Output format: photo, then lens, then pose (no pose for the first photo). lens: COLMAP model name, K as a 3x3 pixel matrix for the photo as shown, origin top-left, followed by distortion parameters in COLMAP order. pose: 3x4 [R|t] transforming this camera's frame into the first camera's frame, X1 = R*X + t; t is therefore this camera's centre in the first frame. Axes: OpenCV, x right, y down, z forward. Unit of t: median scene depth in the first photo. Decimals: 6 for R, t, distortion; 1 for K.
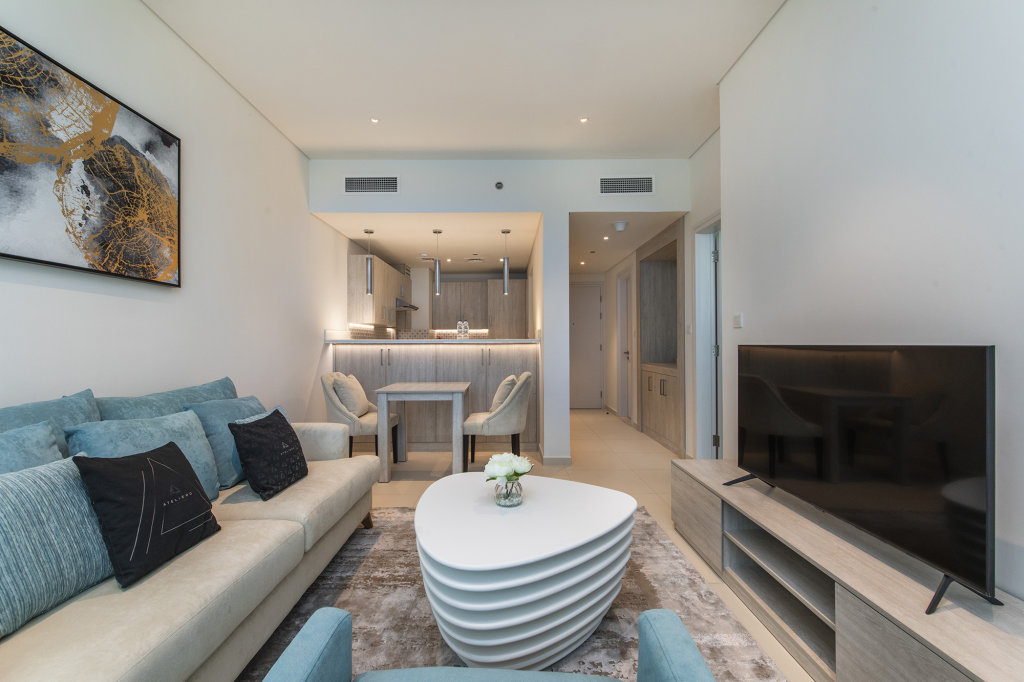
lens RADIAL K [[428.4, 0, 501.8], [0, 428.4, 349.6], [0, 0, 1]] dist [0.002093, -0.000274]
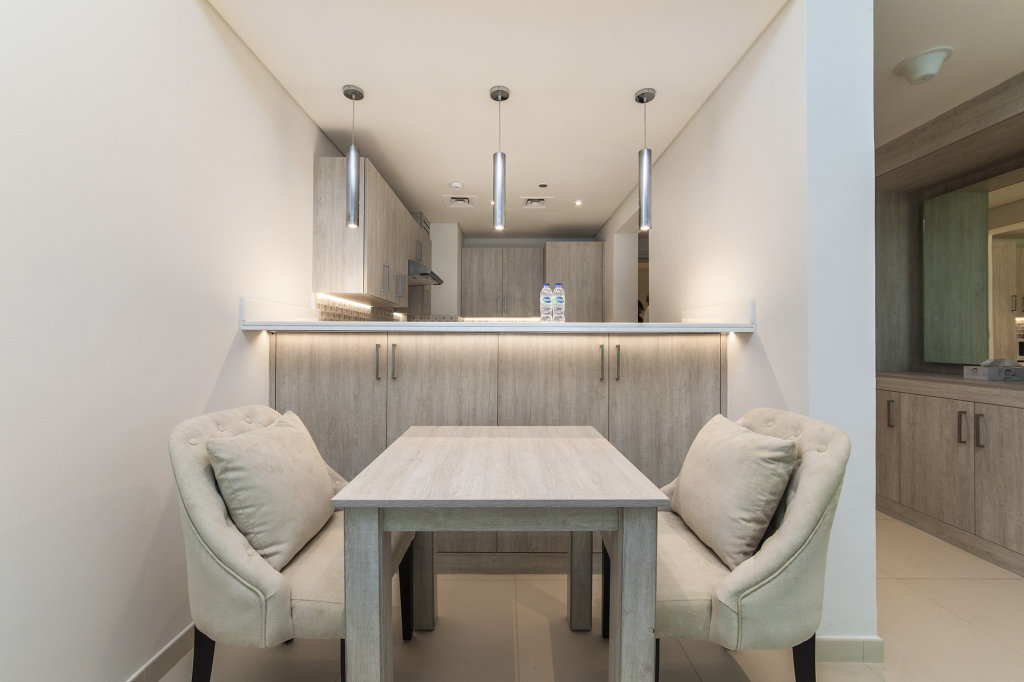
lens RADIAL K [[352.4, 0, 509.3], [0, 352.4, 343.0], [0, 0, 1]] dist [-0.017669, -0.000181]
pose [[0.998966, 0.008256, 0.044711, -0.157800], [-0.007944, 0.999943, -0.007143, -0.000802], [-0.044768, 0.006780, 0.998974, 0.624689]]
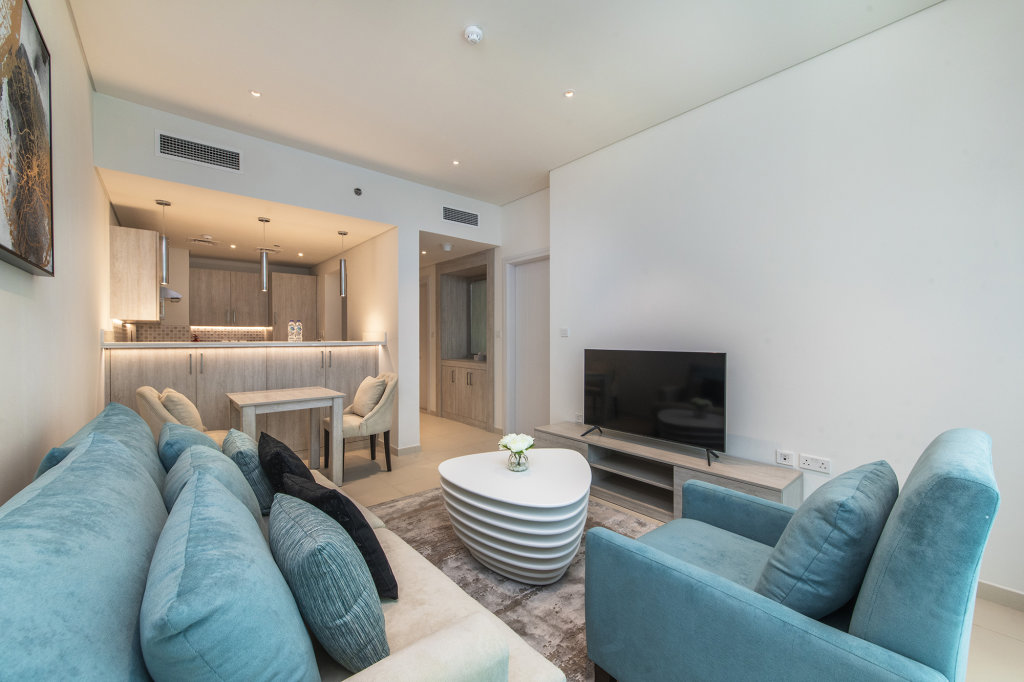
lens RADIAL K [[428.4, 0, 510.5], [0, 428.4, 342.7], [0, 0, 1]] dist [0.002093, -0.000274]
pose [[0.729668, -0.006660, 0.683769, -0.390997], [0.005357, 0.999978, 0.004023, -0.022171], [-0.683780, 0.000728, 0.729687, 0.004552]]
